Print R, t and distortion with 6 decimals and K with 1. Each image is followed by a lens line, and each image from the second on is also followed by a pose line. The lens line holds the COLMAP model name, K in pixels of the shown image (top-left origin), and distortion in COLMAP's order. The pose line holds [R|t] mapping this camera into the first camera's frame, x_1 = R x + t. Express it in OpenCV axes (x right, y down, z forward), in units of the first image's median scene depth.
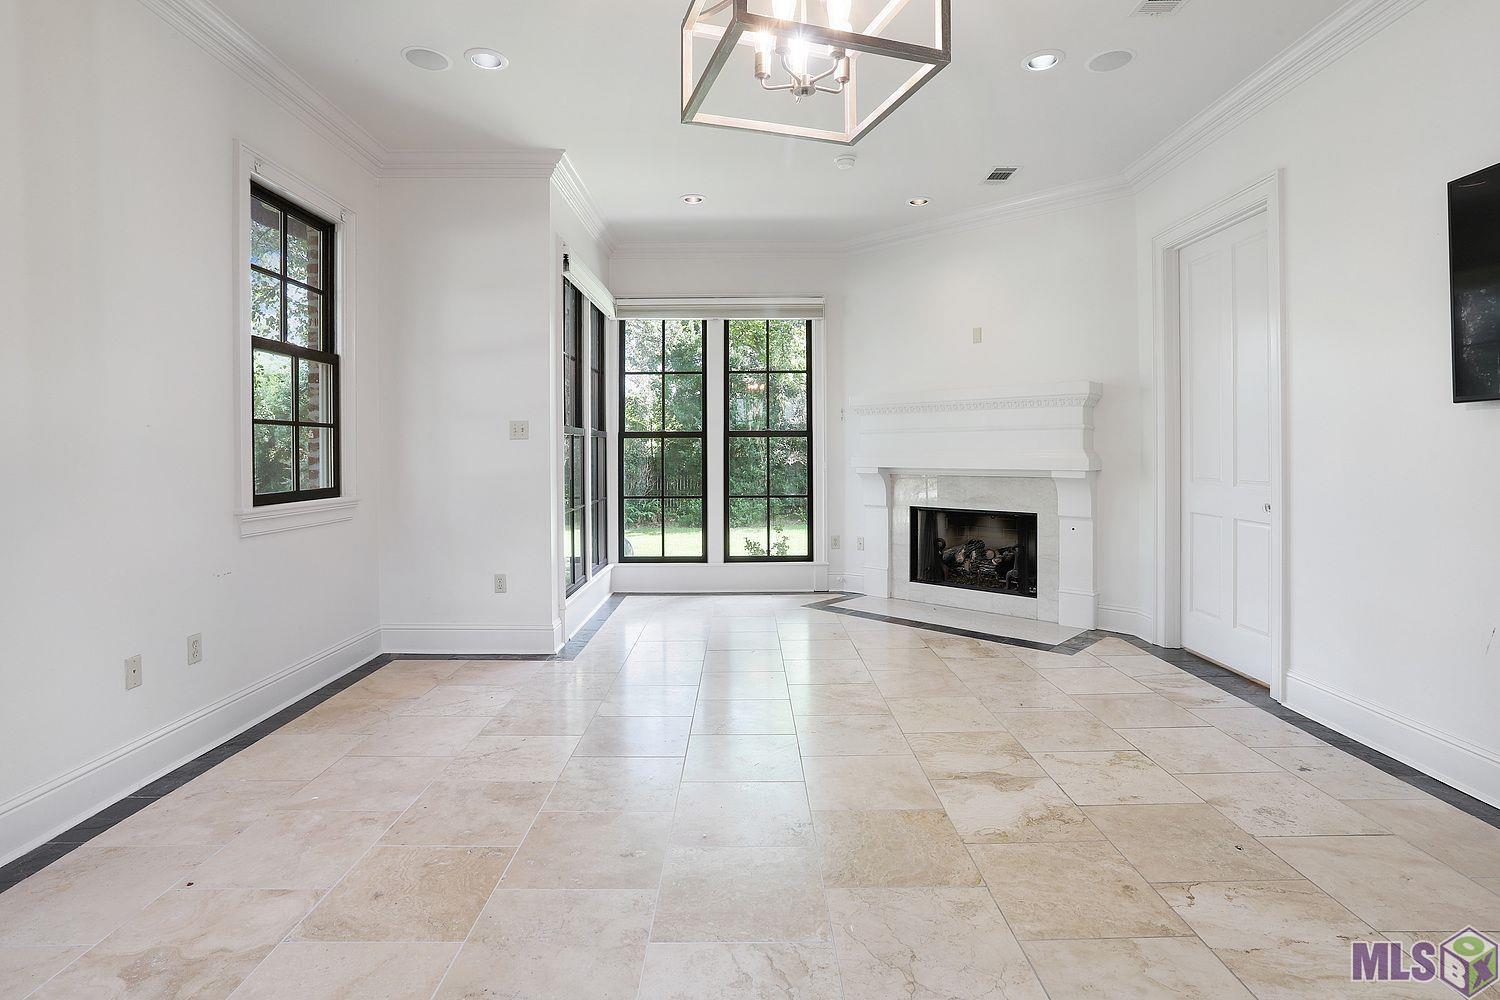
lens RADIAL K [[759.5, 0, 749.7], [0, 759.5, 447.5], [0, 0, 1]] dist [-0.029403, 0.000214]
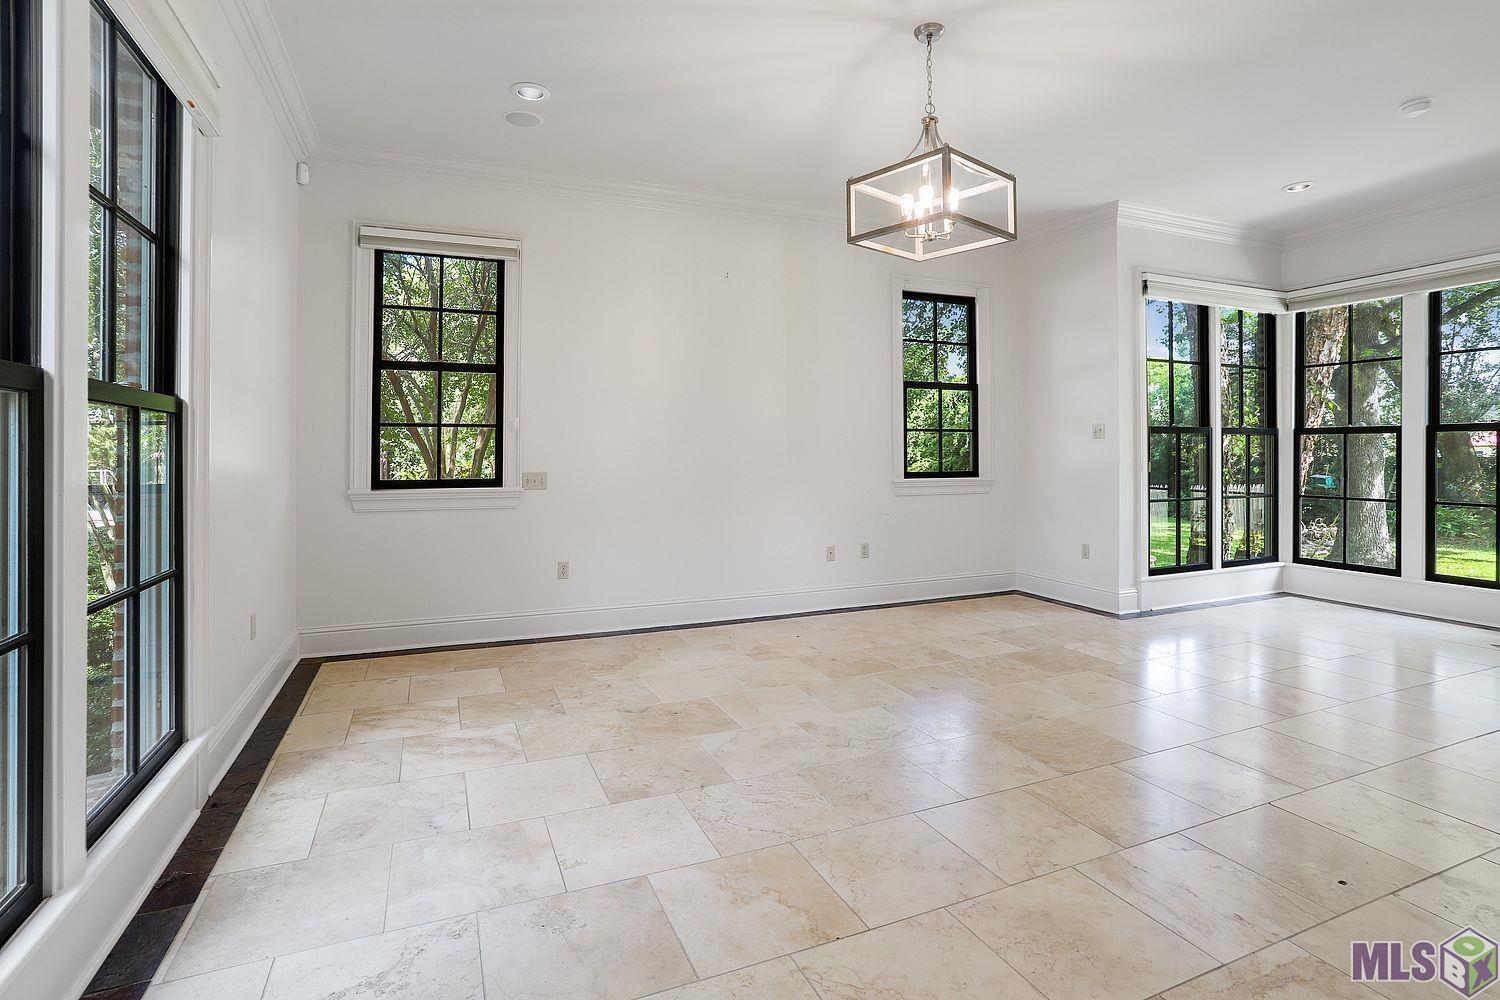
lens RADIAL K [[759.5, 0, 749.7], [0, 759.5, 447.5], [0, 0, 1]] dist [-0.029403, 0.000214]
pose [[0.393619, 0.007509, -0.919243, 0.666482], [0.001926, 0.999958, 0.008993, -0.008598], [0.919272, -0.005310, 0.393588, -0.025901]]
